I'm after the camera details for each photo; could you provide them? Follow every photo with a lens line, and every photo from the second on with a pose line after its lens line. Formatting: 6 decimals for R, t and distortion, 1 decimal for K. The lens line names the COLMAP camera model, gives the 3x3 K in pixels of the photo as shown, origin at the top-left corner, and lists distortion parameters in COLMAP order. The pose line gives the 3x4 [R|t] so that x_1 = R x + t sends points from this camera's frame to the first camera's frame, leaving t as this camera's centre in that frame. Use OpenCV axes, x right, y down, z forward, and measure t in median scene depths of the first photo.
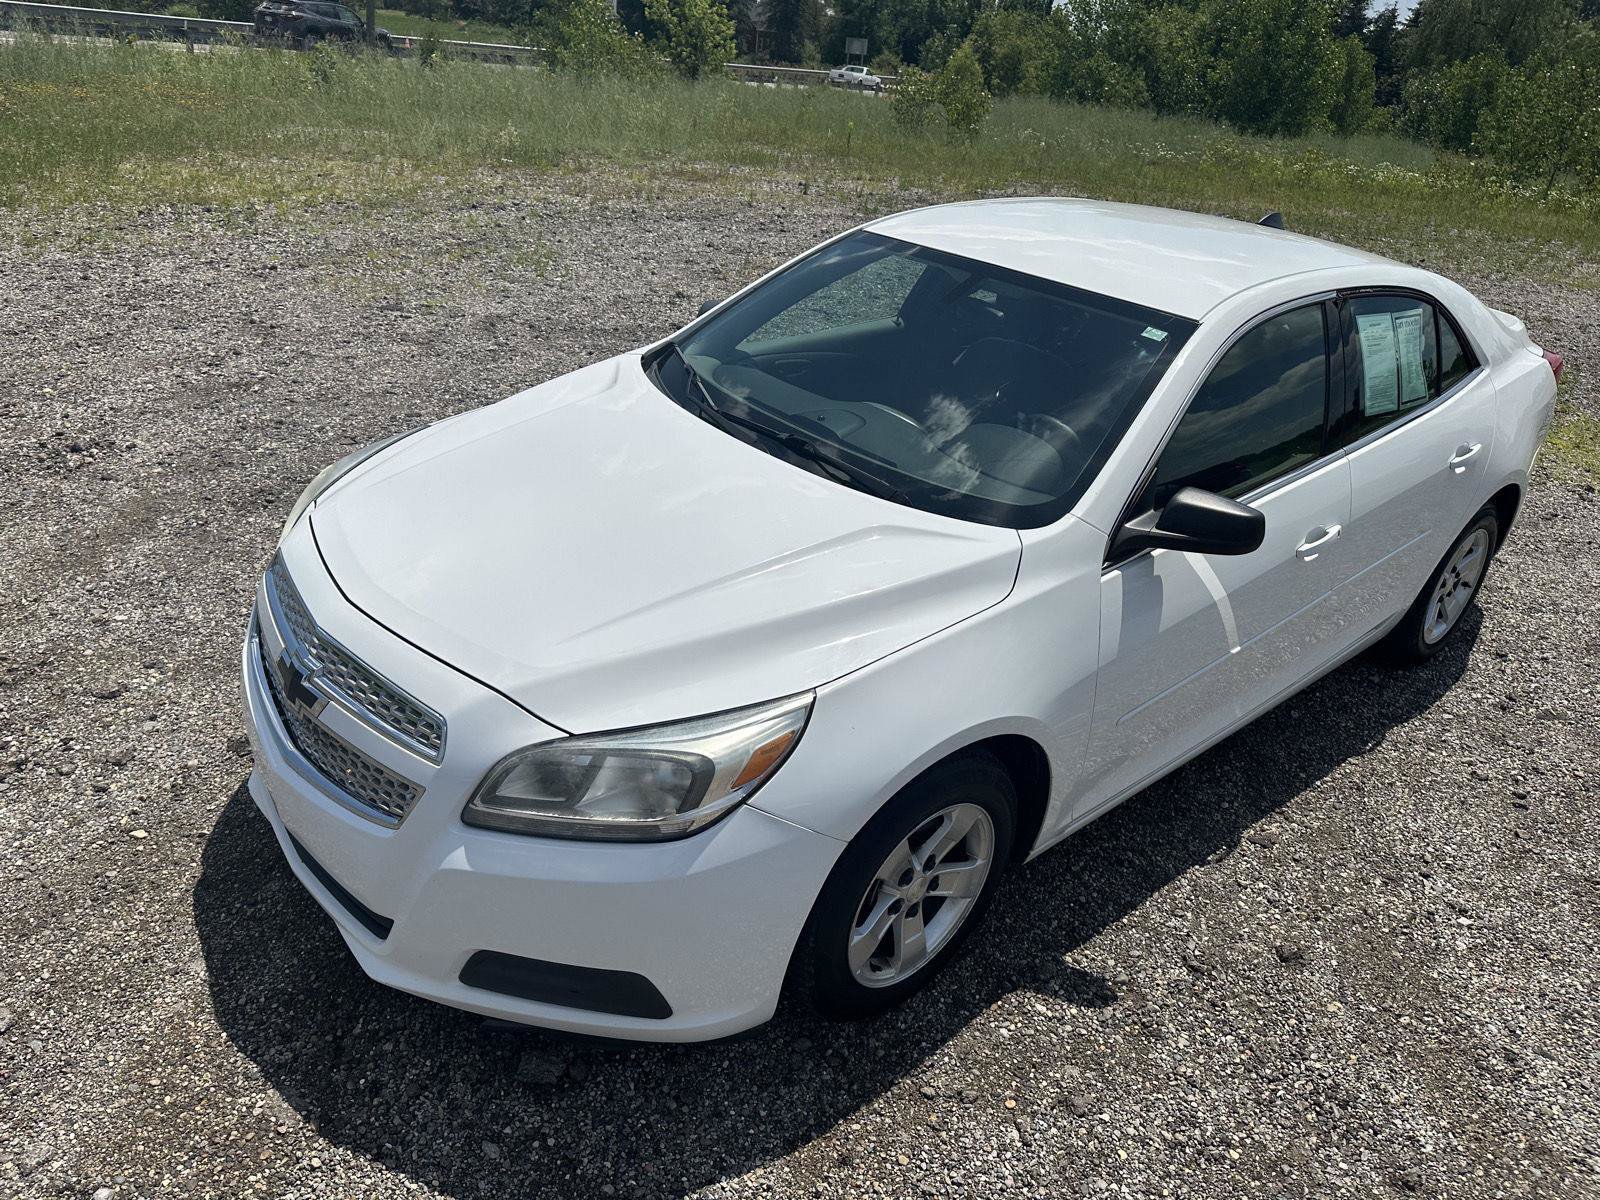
lens RADIAL K [[1223.2, 0, 798.7], [0, 1223.2, 553.7], [0, 0, 1]] dist [-0.004796, 0.004688]
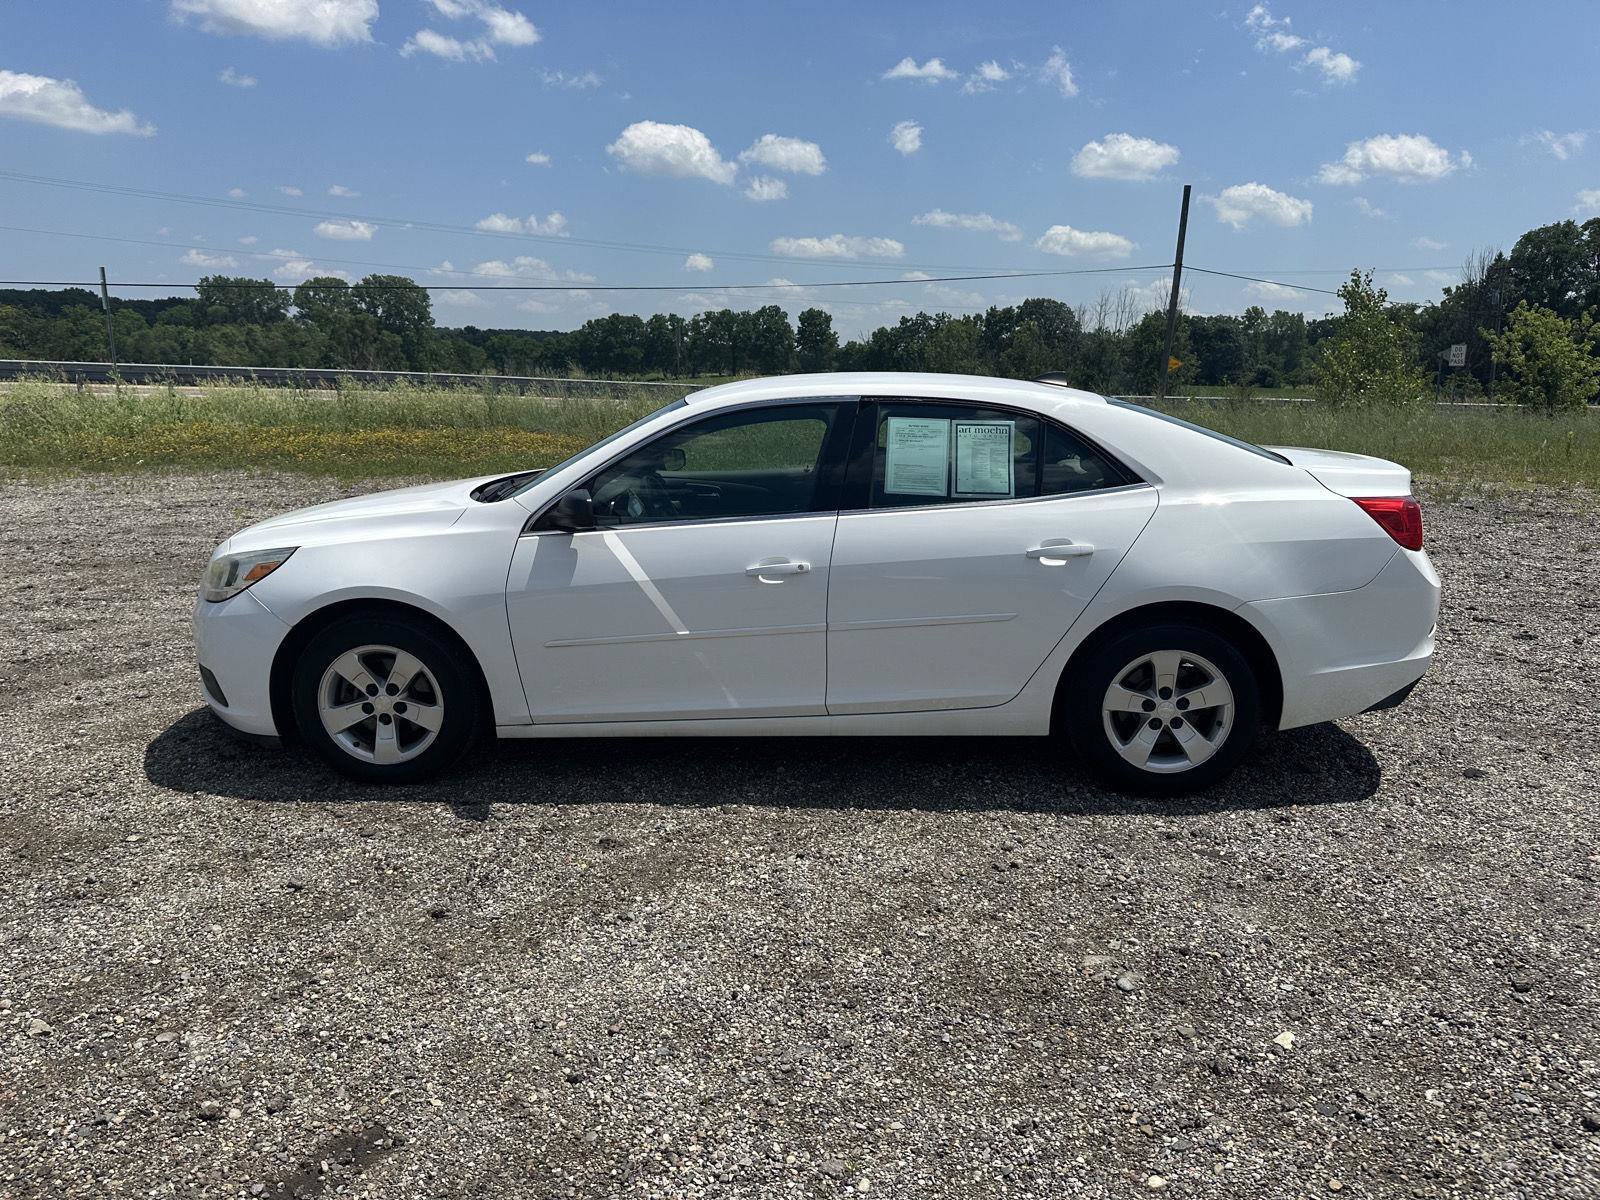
lens RADIAL K [[1166.2, 0, 799.3], [0, 1166.2, 567.6], [0, 0, 1]] dist [0.071311, -0.053804]
pose [[0.733210, 0.035941, -0.679052, 1.483782], [-0.219943, 0.957459, -0.186808, 0.250071], [0.643450, 0.286322, 0.709923, 0.151344]]
